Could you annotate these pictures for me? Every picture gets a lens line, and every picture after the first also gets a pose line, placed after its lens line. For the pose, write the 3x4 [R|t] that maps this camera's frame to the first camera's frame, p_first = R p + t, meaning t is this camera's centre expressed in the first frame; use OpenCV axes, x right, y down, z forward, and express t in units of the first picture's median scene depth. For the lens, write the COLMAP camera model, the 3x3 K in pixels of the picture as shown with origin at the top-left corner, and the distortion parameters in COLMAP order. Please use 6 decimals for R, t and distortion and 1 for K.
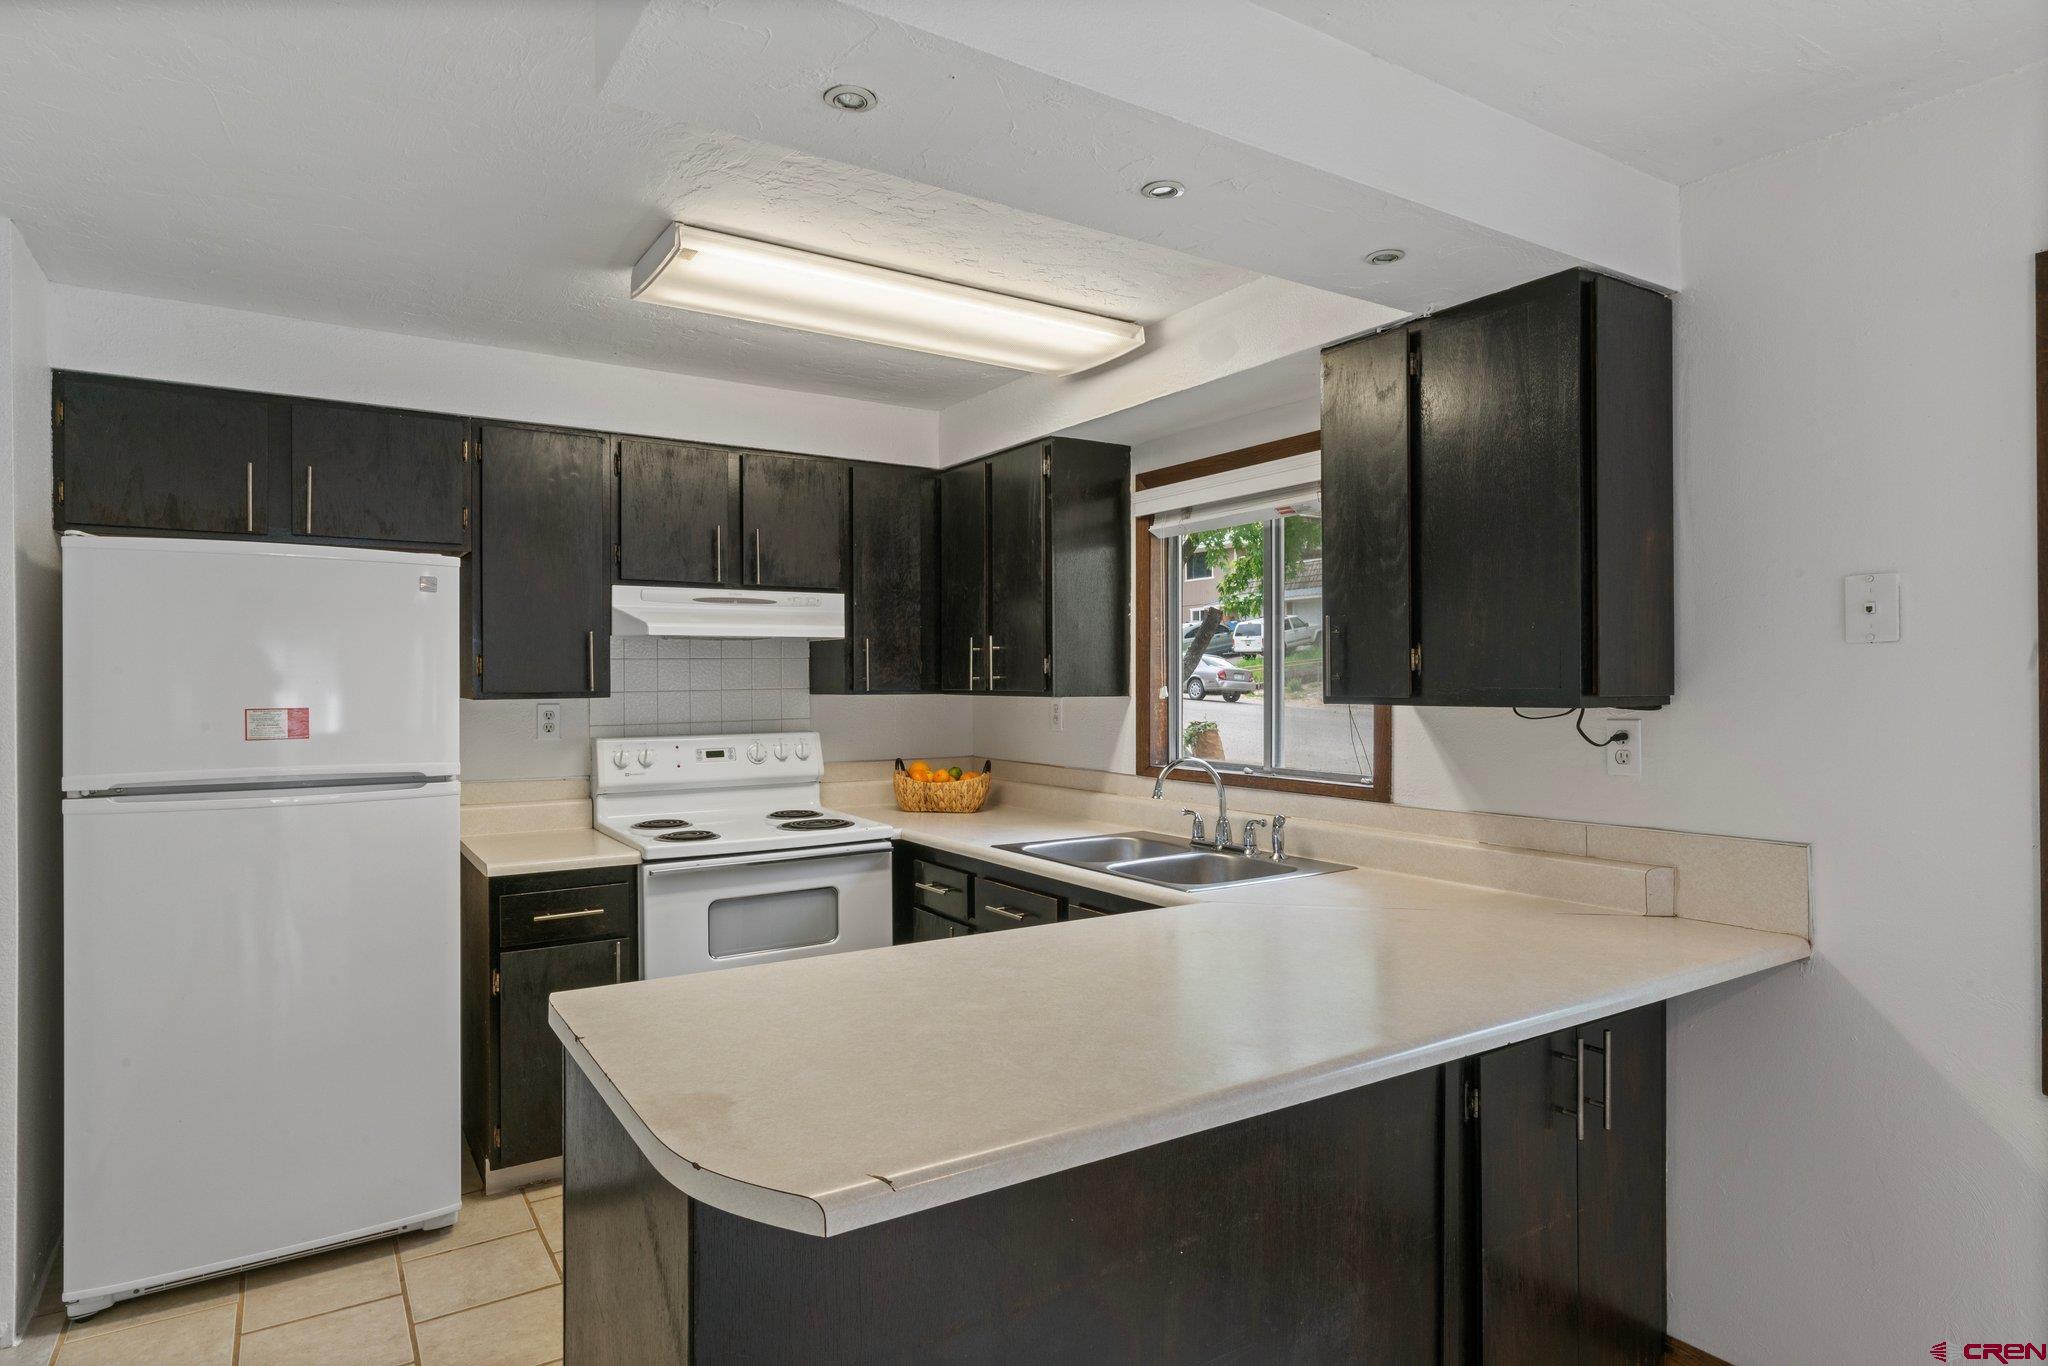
lens RADIAL K [[1131.2, 0, 1016.5], [0, 1131.2, 681.1], [0, 0, 1]] dist [-0.002368, 0.002511]
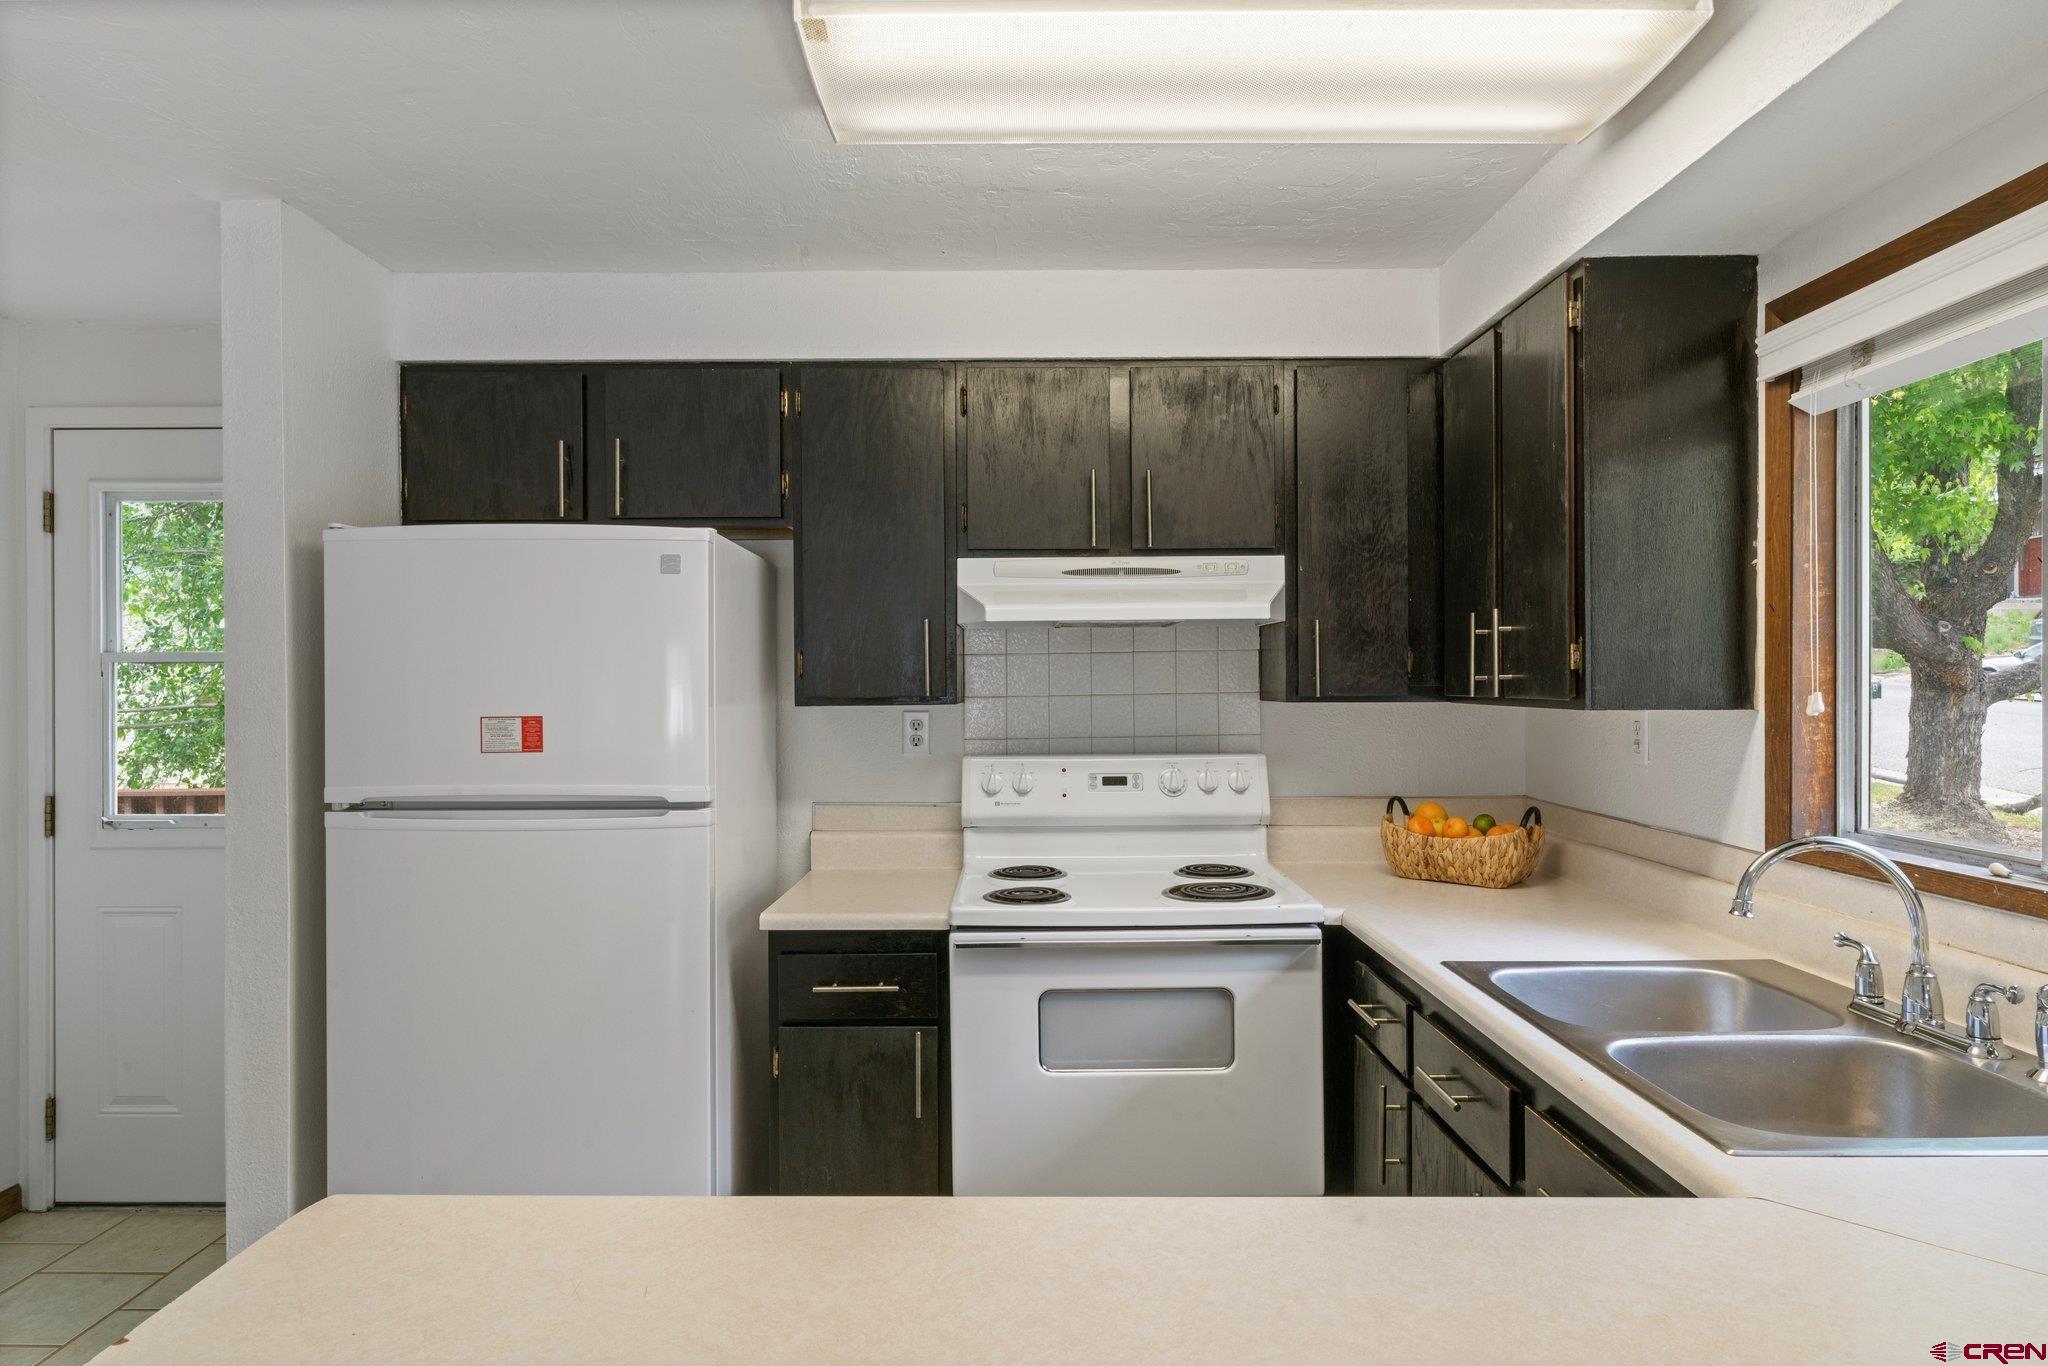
lens RADIAL K [[1226.6, 0, 1018.0], [0, 1226.6, 688.1], [0, 0, 1]] dist [-0.000009, 0.001250]
pose [[0.839694, 0.000495, -0.543060, 0.129094], [0.002508, 0.999985, 0.004790, -0.000521], [0.543054, -0.005384, 0.839680, 0.317243]]
